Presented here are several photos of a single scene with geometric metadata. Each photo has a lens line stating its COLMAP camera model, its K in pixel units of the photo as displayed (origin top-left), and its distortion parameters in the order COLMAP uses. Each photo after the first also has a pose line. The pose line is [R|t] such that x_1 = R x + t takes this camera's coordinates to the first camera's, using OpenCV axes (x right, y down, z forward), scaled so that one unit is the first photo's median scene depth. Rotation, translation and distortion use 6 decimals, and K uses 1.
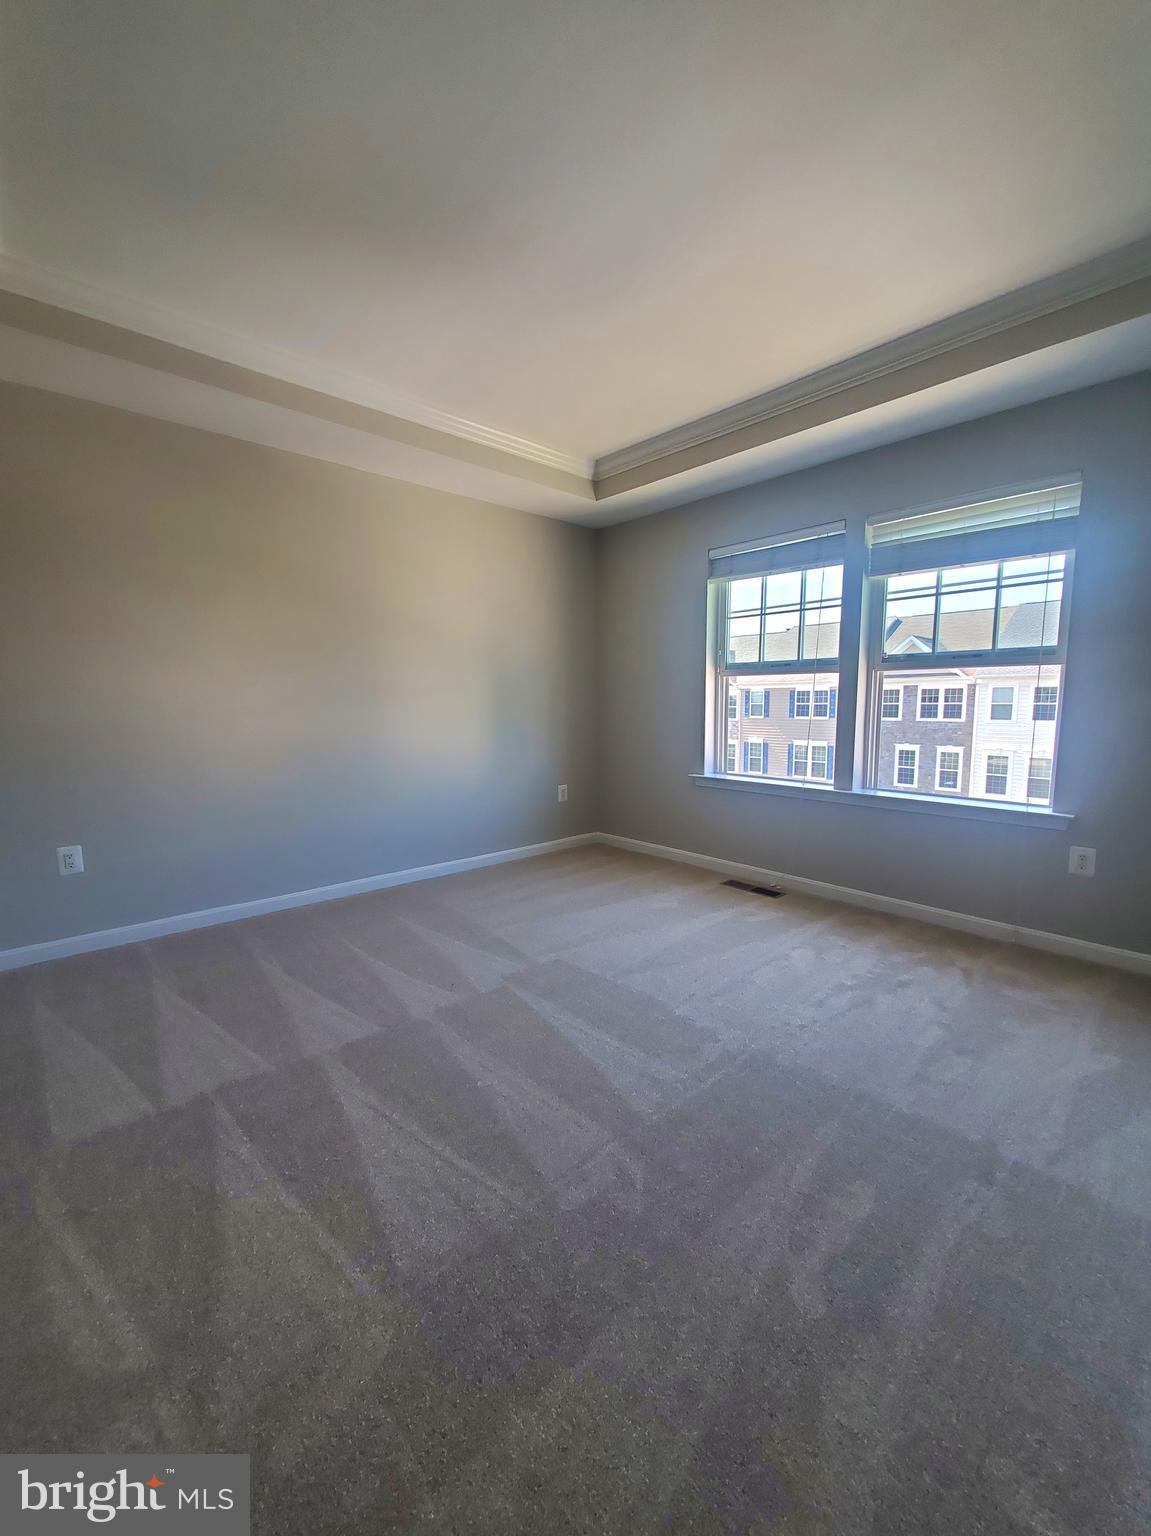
lens RADIAL K [[609.4, 0, 578.2], [0, 609.4, 759.0], [0, 0, 1]] dist [0.004483, -0.000337]
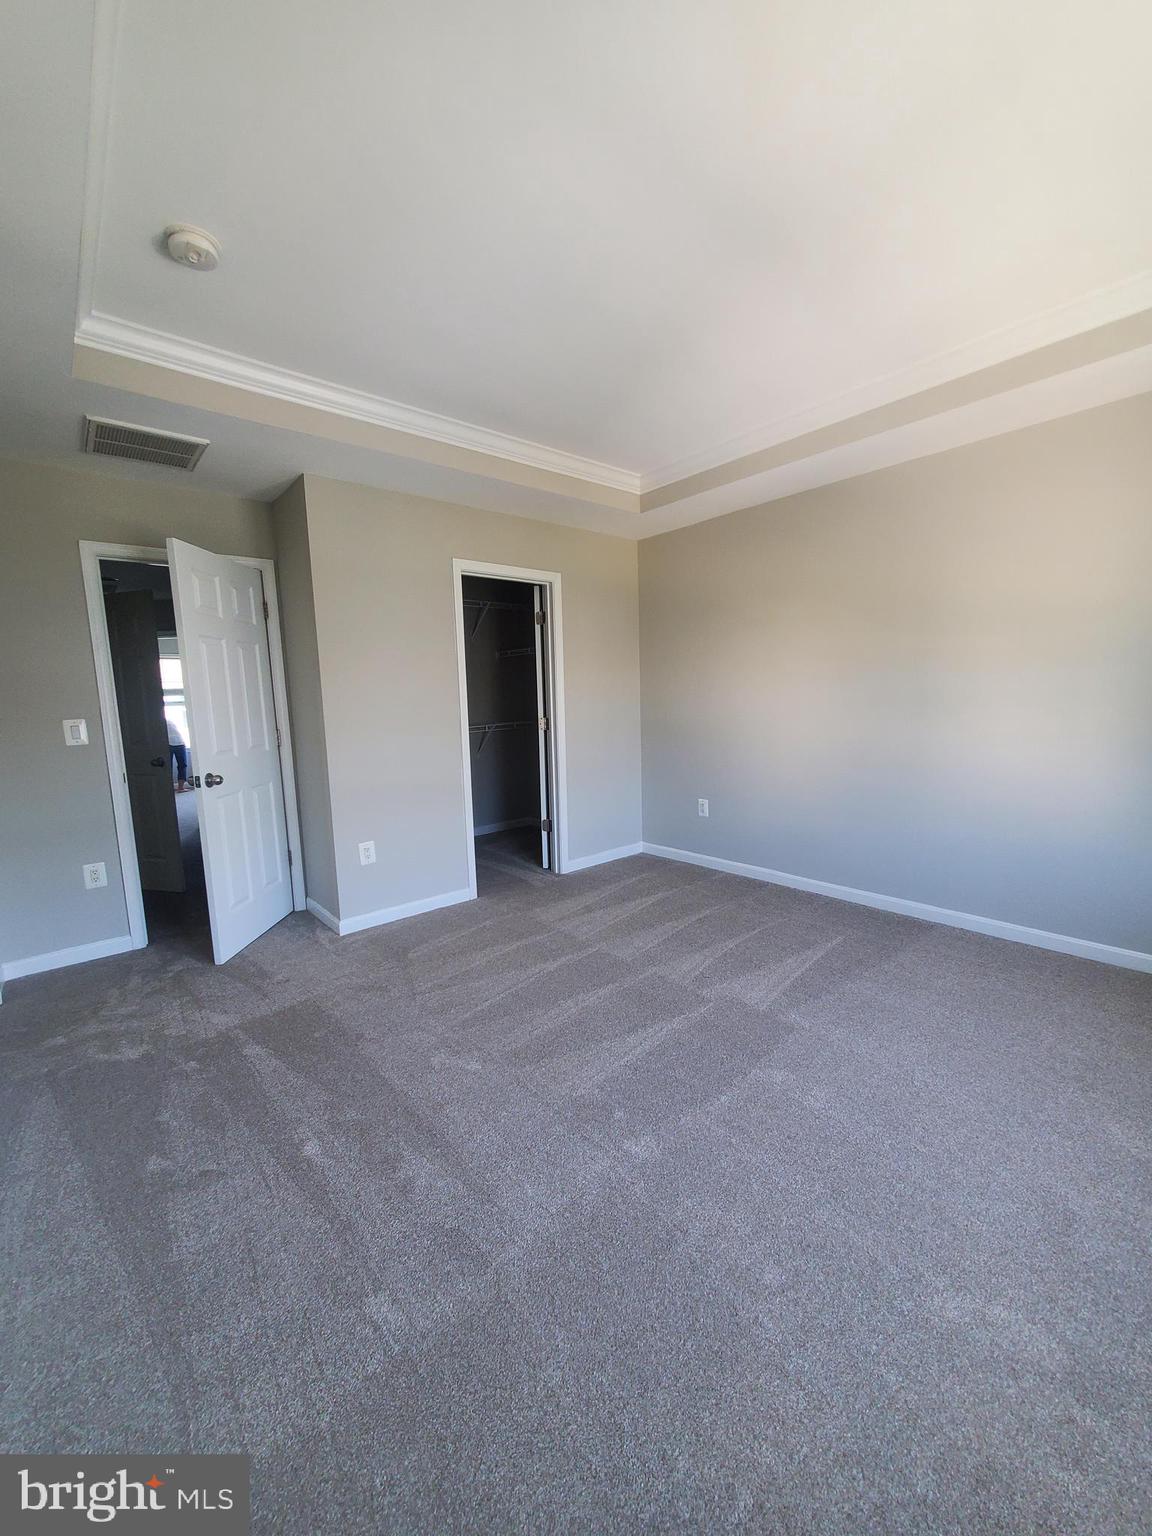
lens RADIAL K [[609.4, 0, 575.4], [0, 609.4, 773.3], [0, 0, 1]] dist [0.004483, -0.000337]
pose [[-0.017804, 0.129211, -0.991457, 0.846085], [-0.070941, 0.988952, 0.130158, -0.122838], [0.997322, 0.072653, -0.008441, 0.740577]]
